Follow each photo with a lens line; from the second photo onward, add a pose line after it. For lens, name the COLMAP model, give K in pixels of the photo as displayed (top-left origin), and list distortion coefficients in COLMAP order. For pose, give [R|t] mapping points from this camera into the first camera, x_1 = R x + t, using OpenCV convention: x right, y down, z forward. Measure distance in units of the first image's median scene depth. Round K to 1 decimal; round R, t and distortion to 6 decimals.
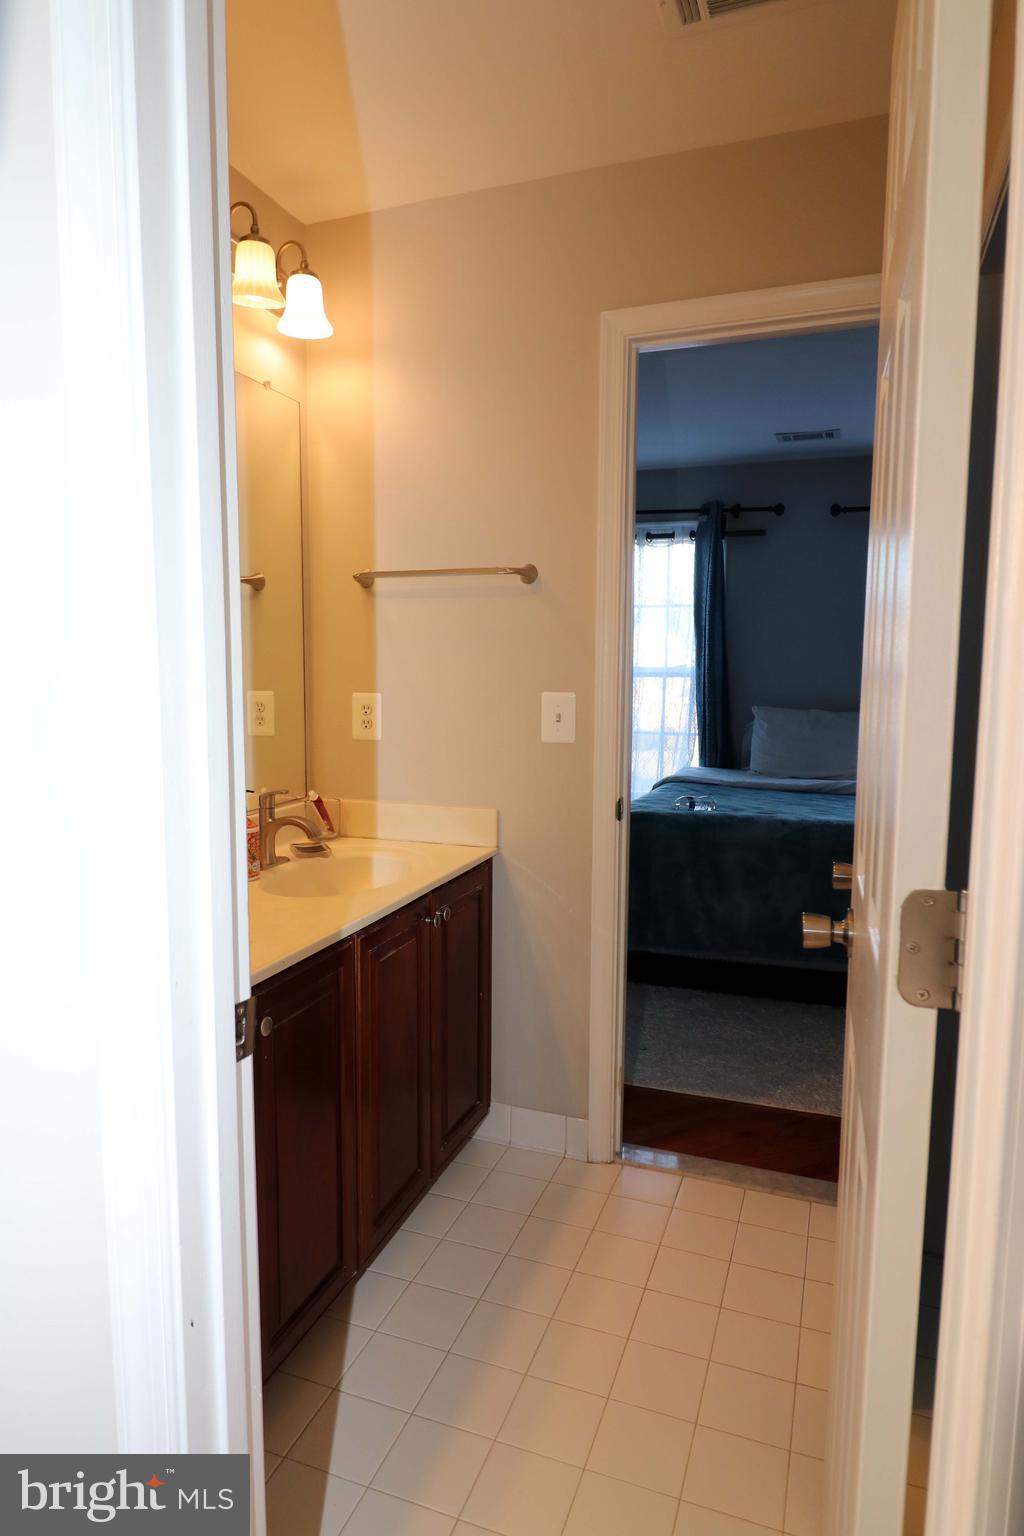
lens RADIAL K [[922.5, 0, 504.6], [0, 922.5, 768.5], [0, 0, 1]] dist [0.001976, 0.000263]
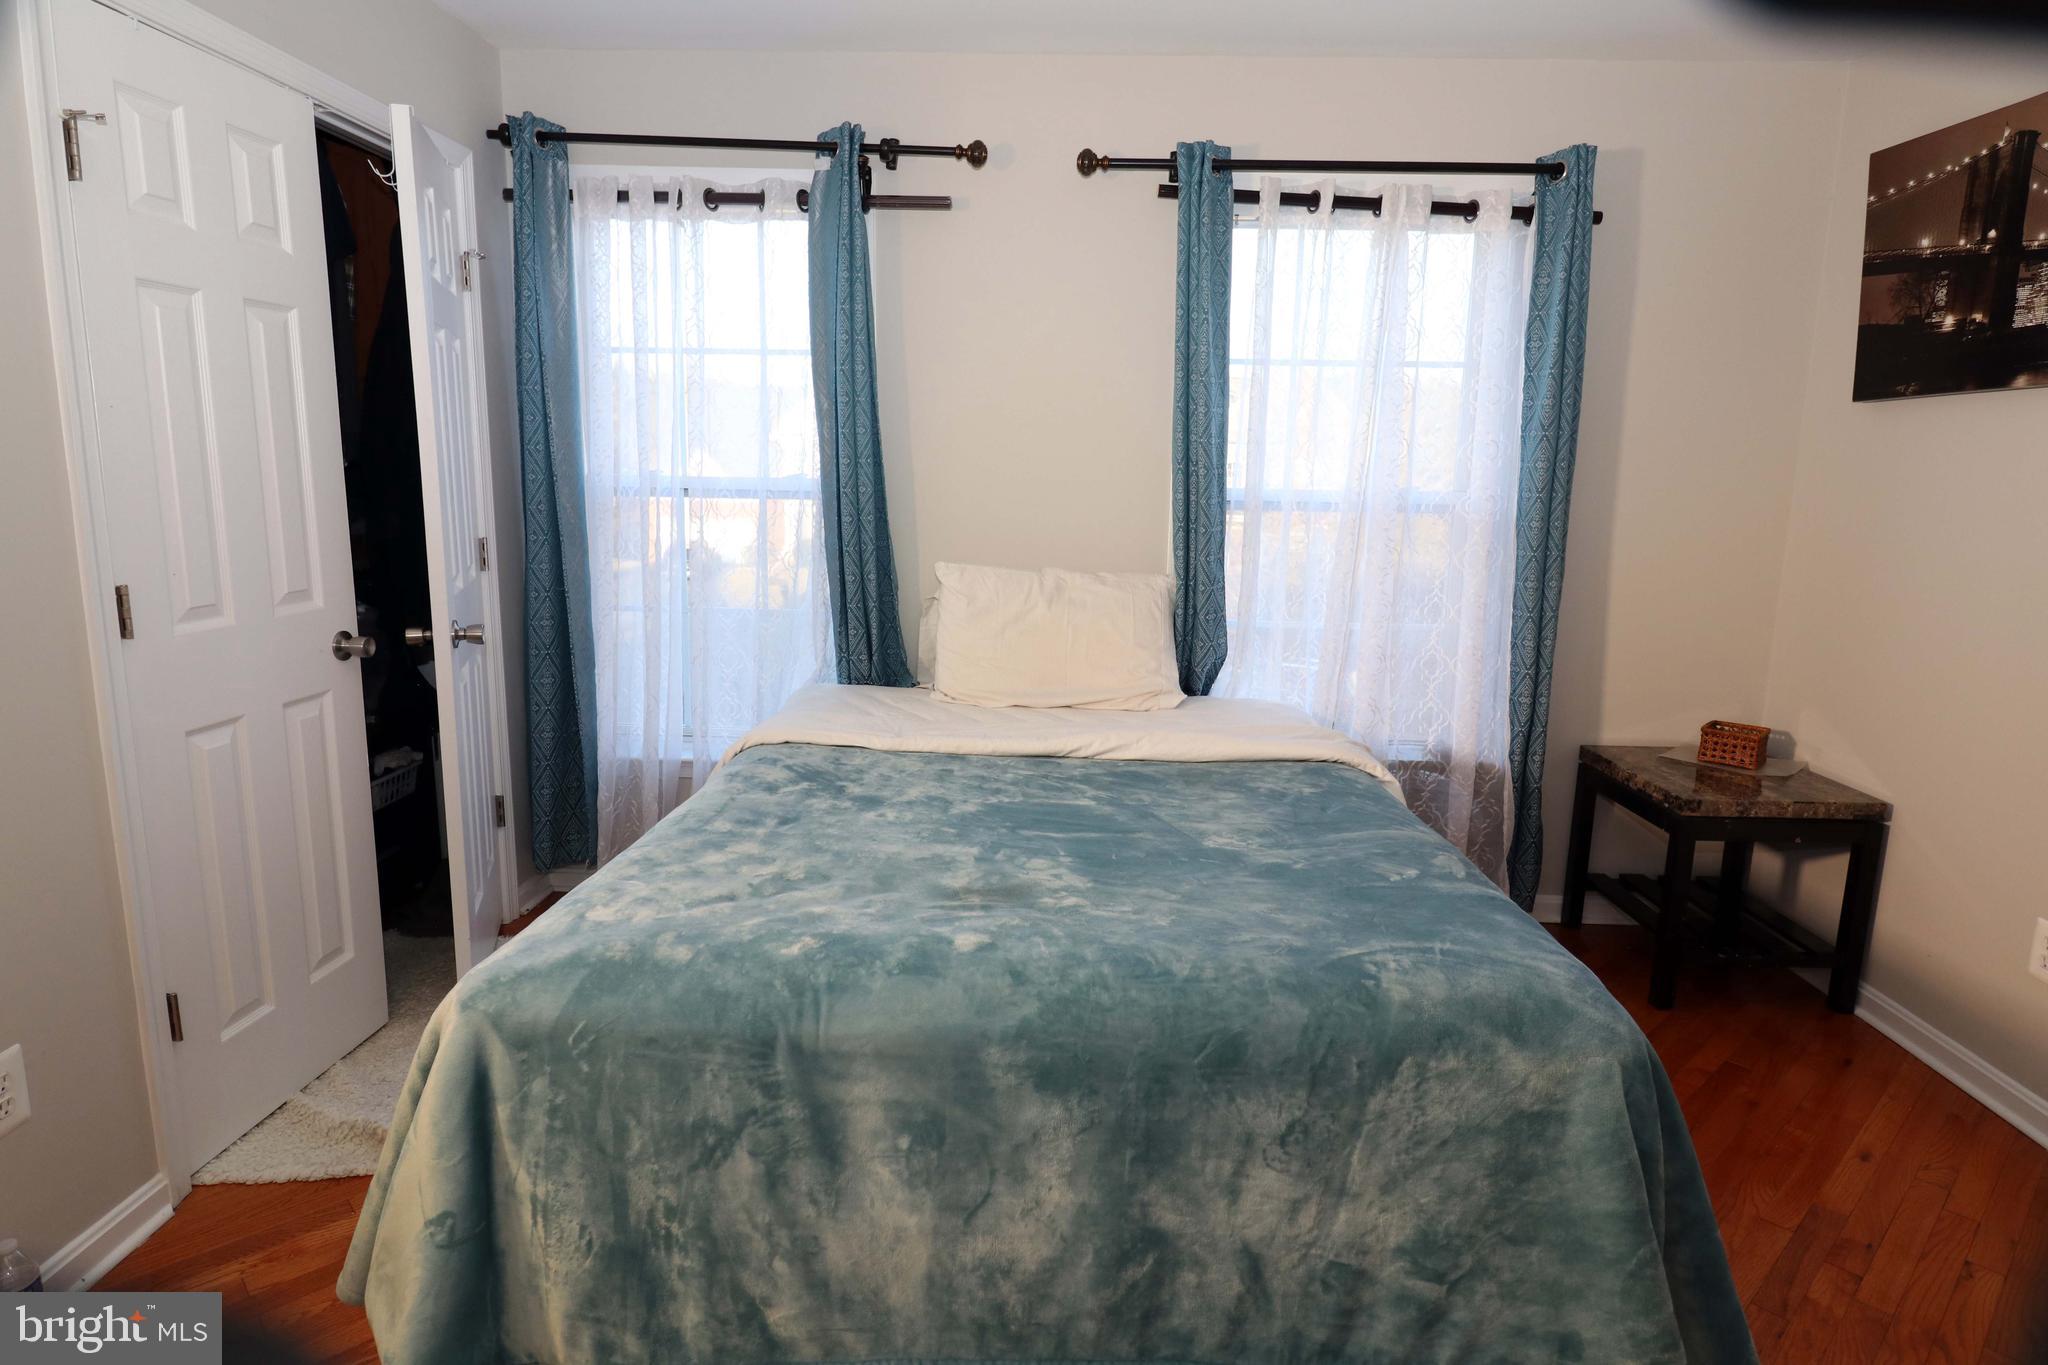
lens RADIAL K [[1179.9, 0, 1030.4], [0, 1179.9, 668.8], [0, 0, 1]] dist [0.002422, -0.002915]
pose [[0.946785, -0.046546, 0.318482, 0.221433], [0.022585, 0.996657, 0.078522, -0.116138], [-0.321072, -0.067151, 0.944671, 0.751435]]
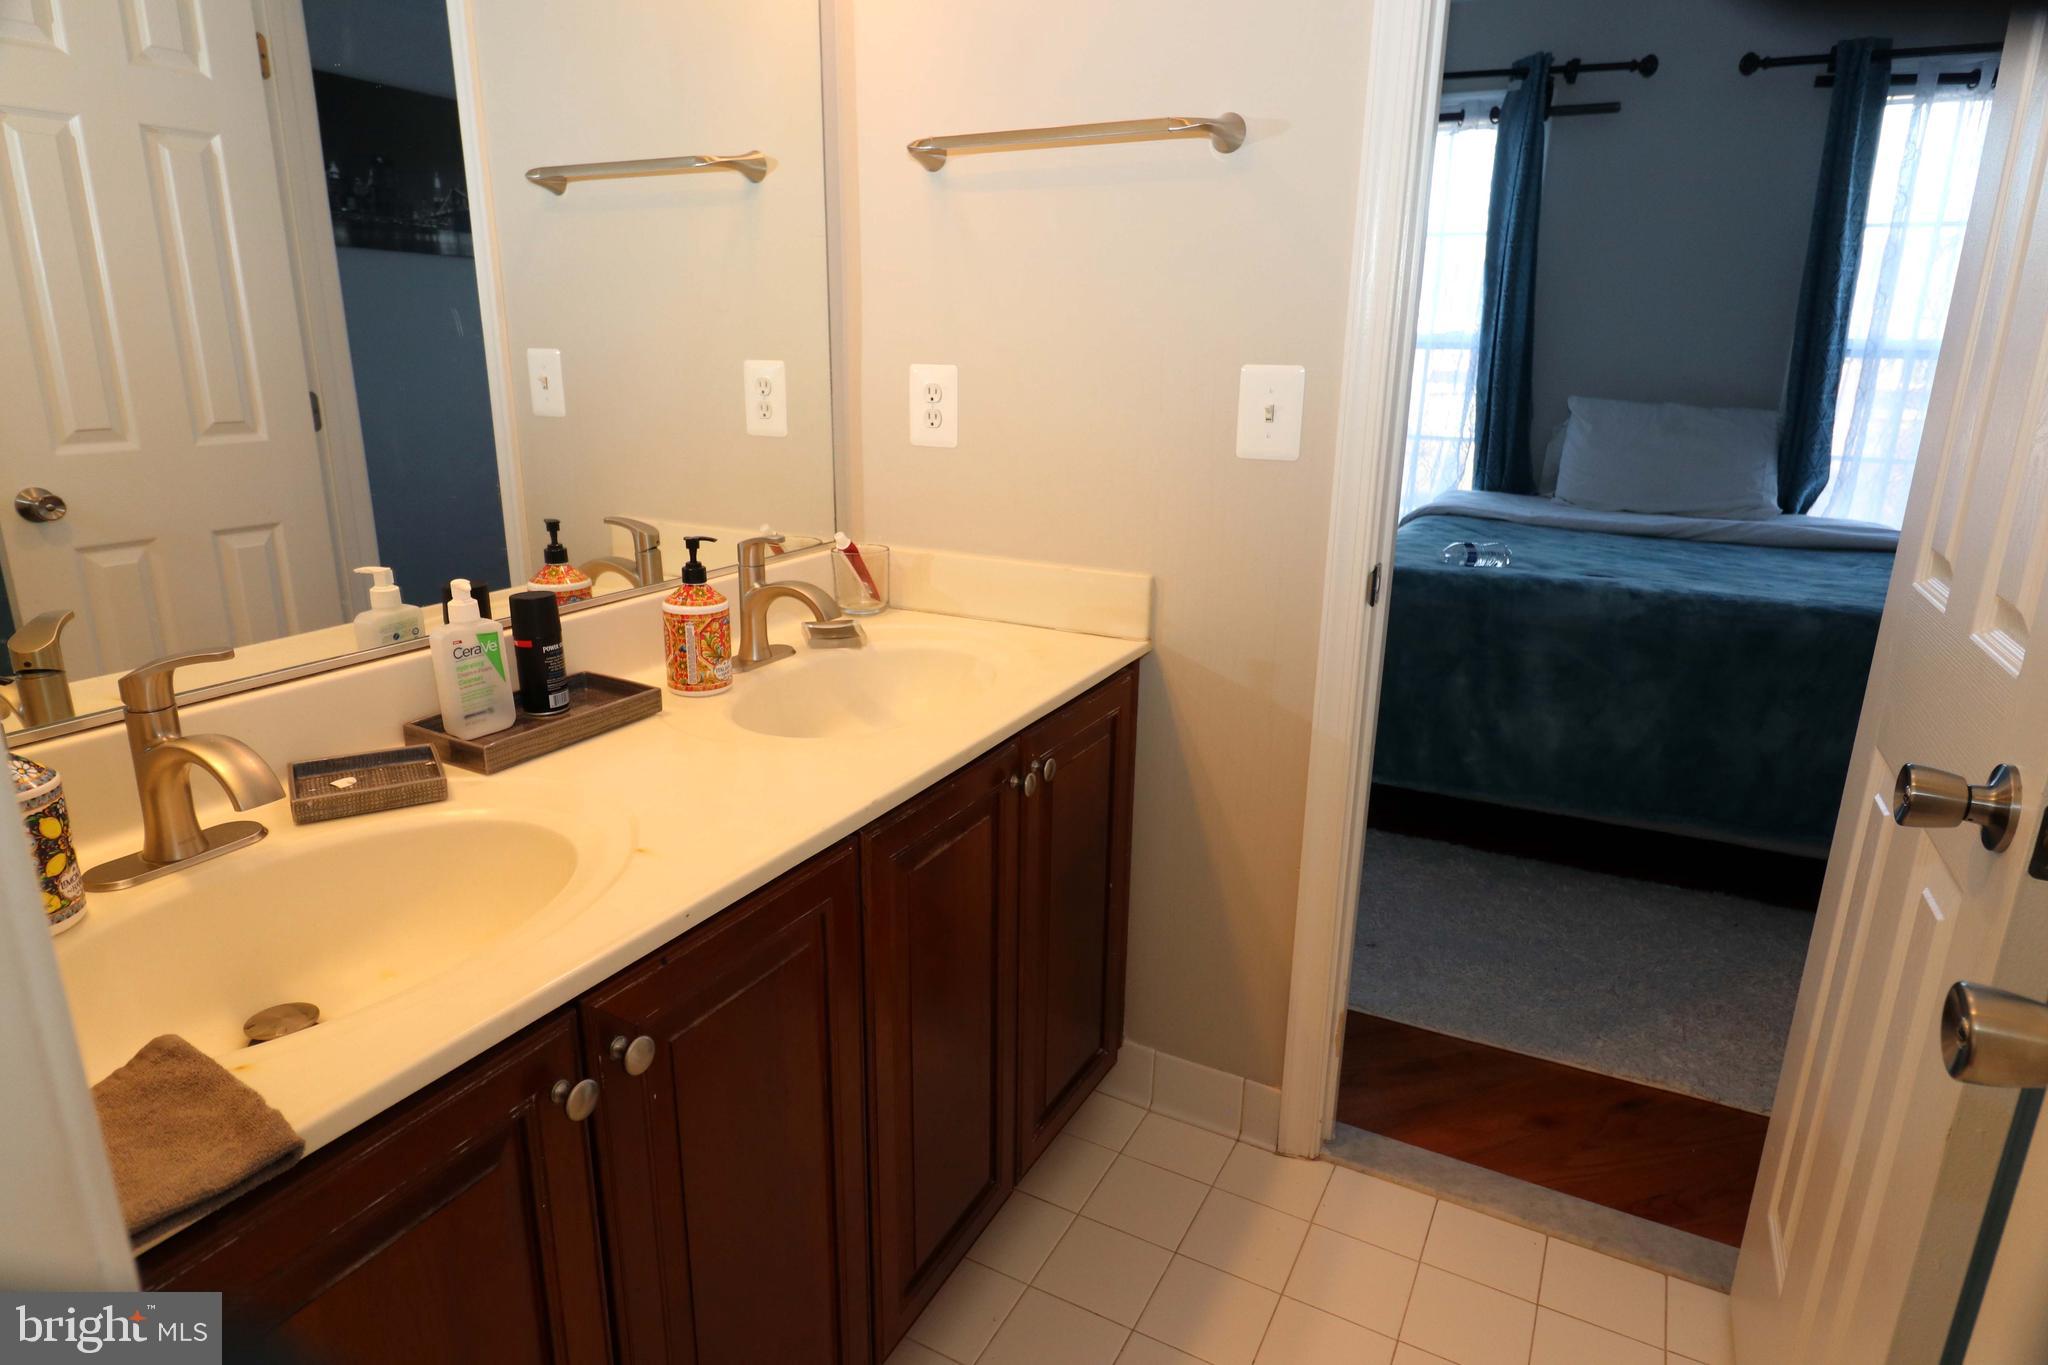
lens RADIAL K [[1179.9, 0, 1016.0], [0, 1179.9, 672.2], [0, 0, 1]] dist [0.002422, -0.002915]
pose [[0.990628, 0.042917, -0.129672, 0.005591], [-0.020940, 0.985850, 0.166314, -0.014358], [0.134975, -0.162040, 0.977509, 0.230069]]
